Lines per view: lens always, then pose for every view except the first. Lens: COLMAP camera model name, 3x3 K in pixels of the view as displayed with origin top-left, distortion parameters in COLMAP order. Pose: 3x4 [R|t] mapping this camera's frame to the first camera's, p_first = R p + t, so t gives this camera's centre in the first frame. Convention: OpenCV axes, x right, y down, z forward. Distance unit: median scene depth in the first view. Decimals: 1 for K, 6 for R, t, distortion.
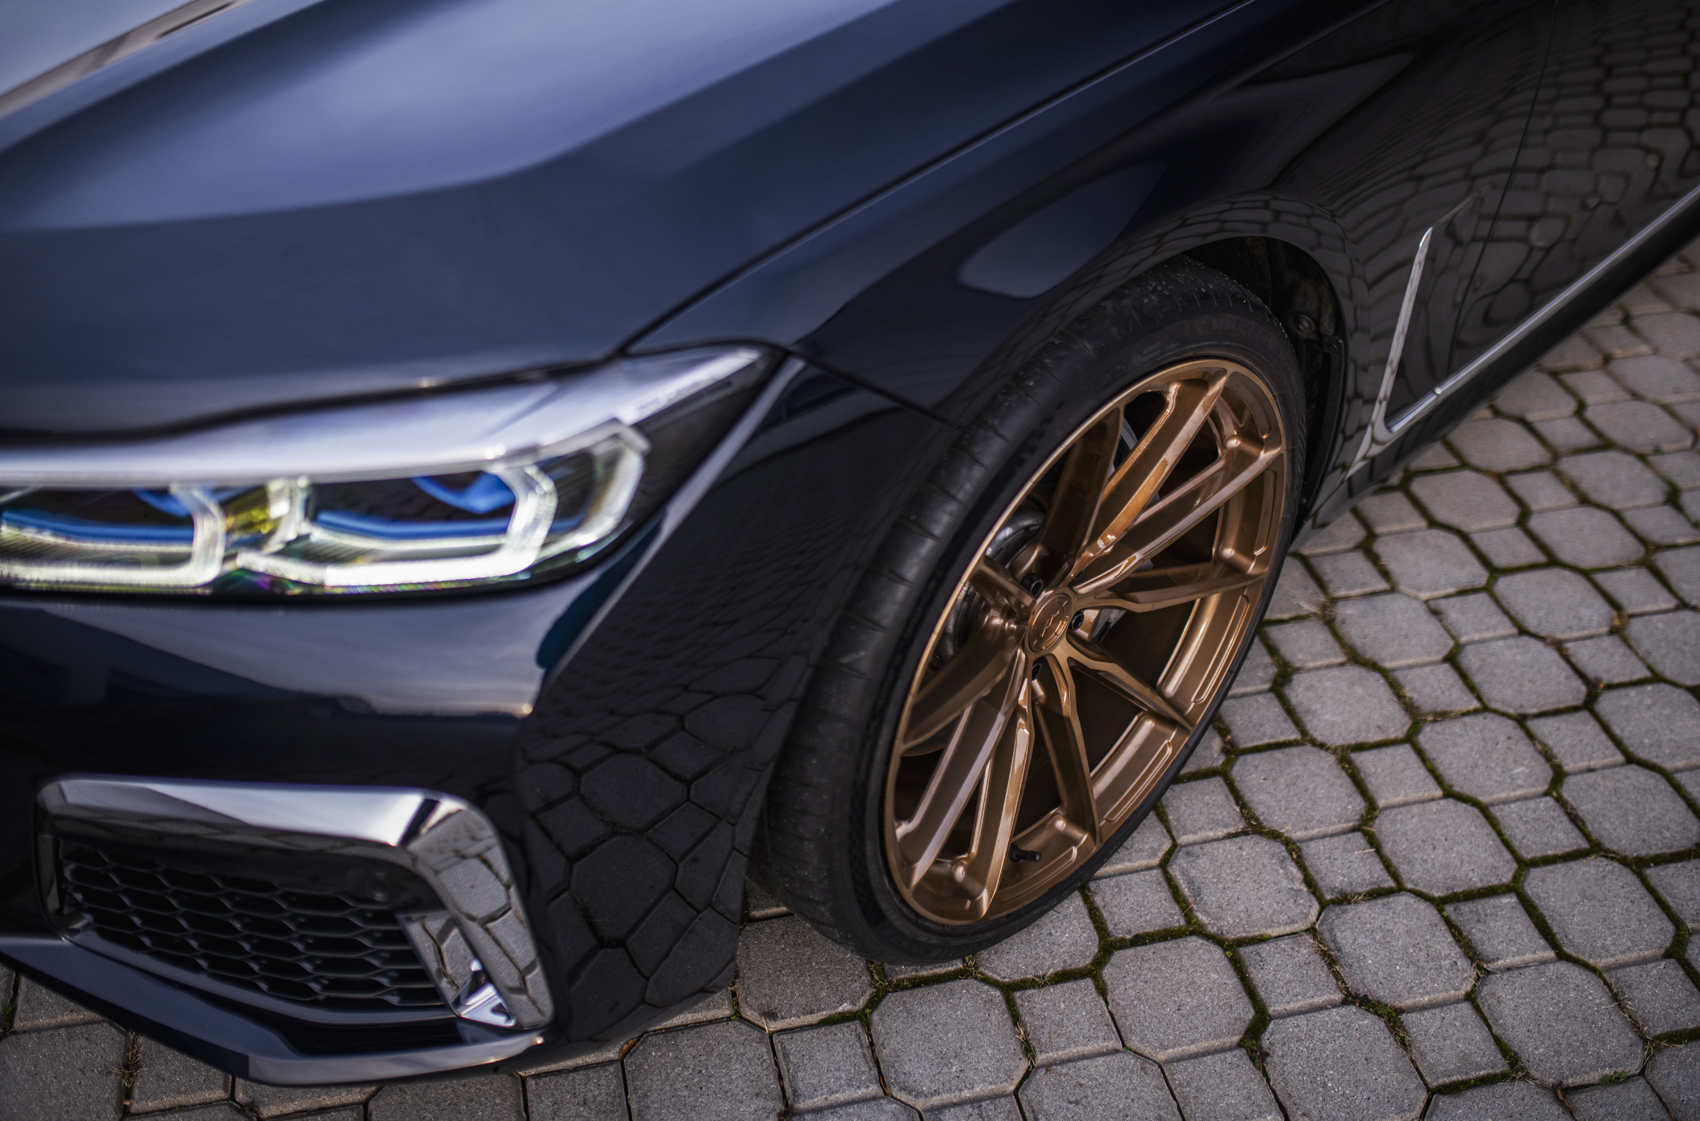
lens RADIAL K [[1474.5, 0, 850.0], [0, 1474.5, 560.5], [0, 0, 1]] dist [-0.014960, 0.002665]
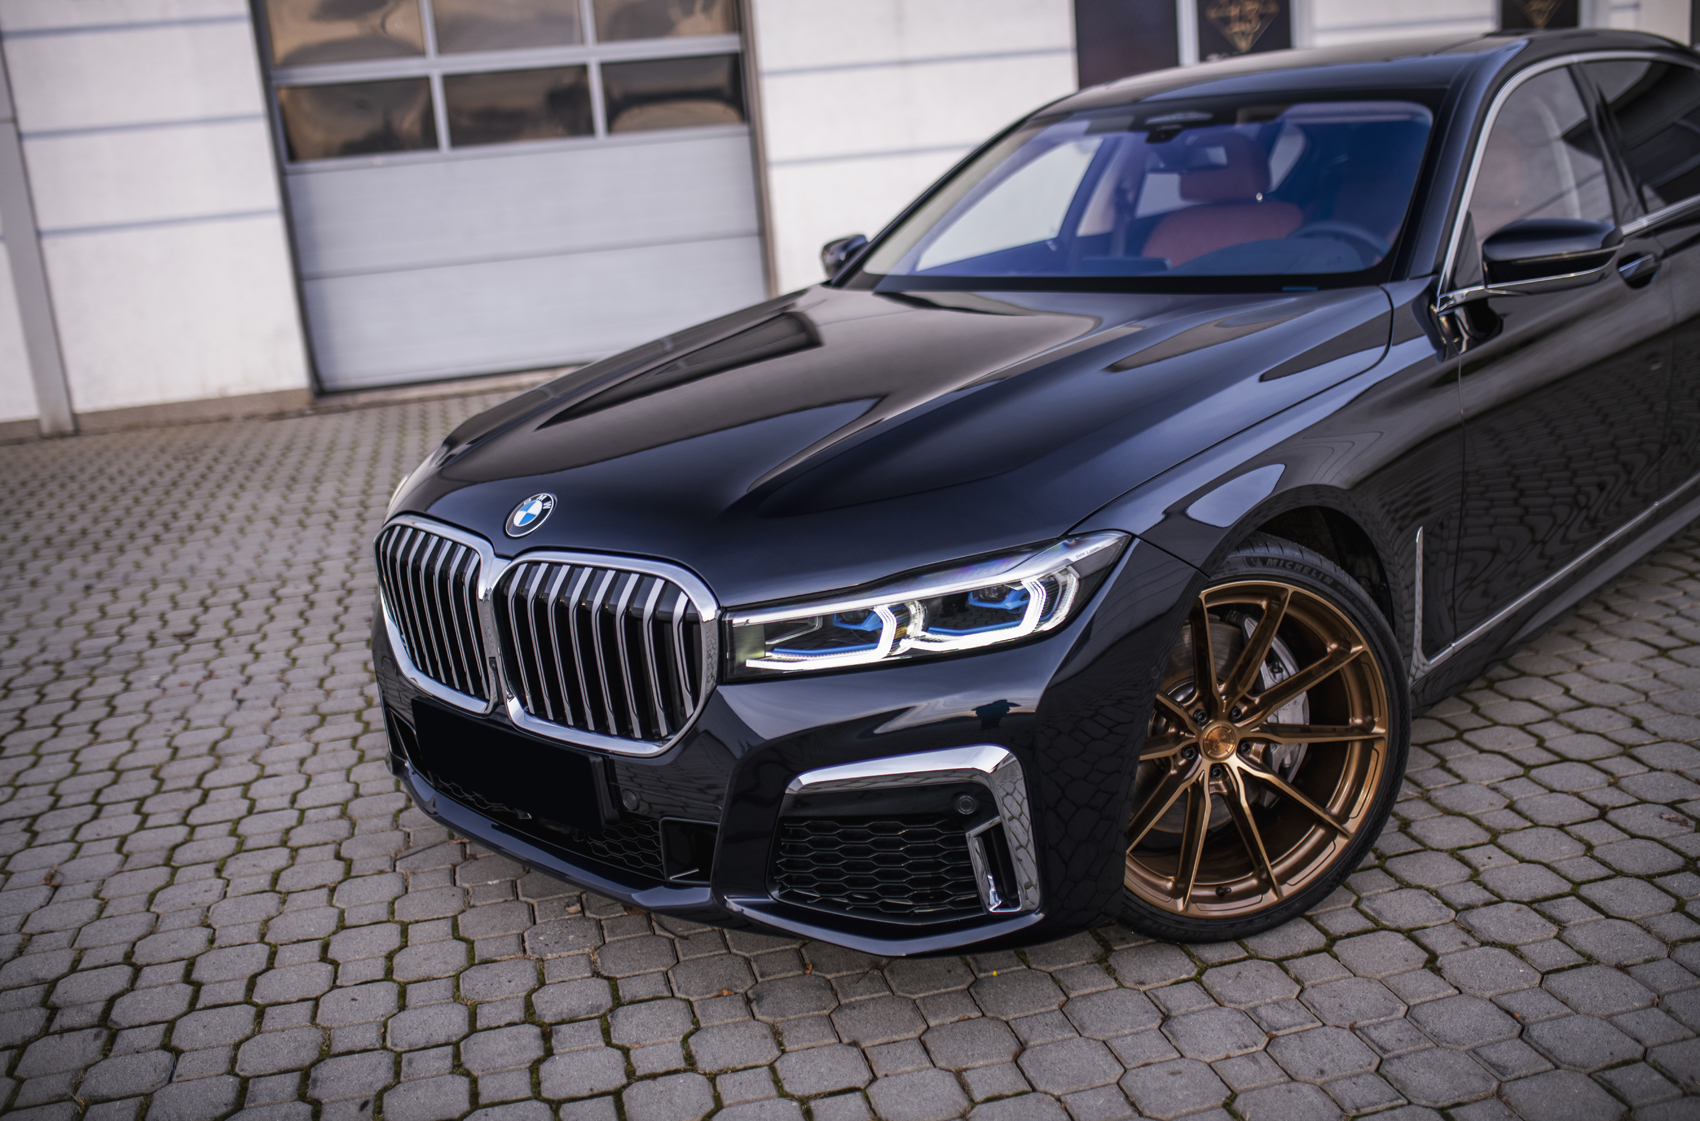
lens RADIAL K [[1786.6, 0, 850.0], [0, 1786.6, 560.5], [0, 0, 1]] dist [0.003312, 0.014725]
pose [[0.993473, -0.110702, 0.027518, -0.323659], [0.111194, 0.885966, -0.450223, 0.639737], [0.025460, 0.450344, 0.892492, -0.866118]]
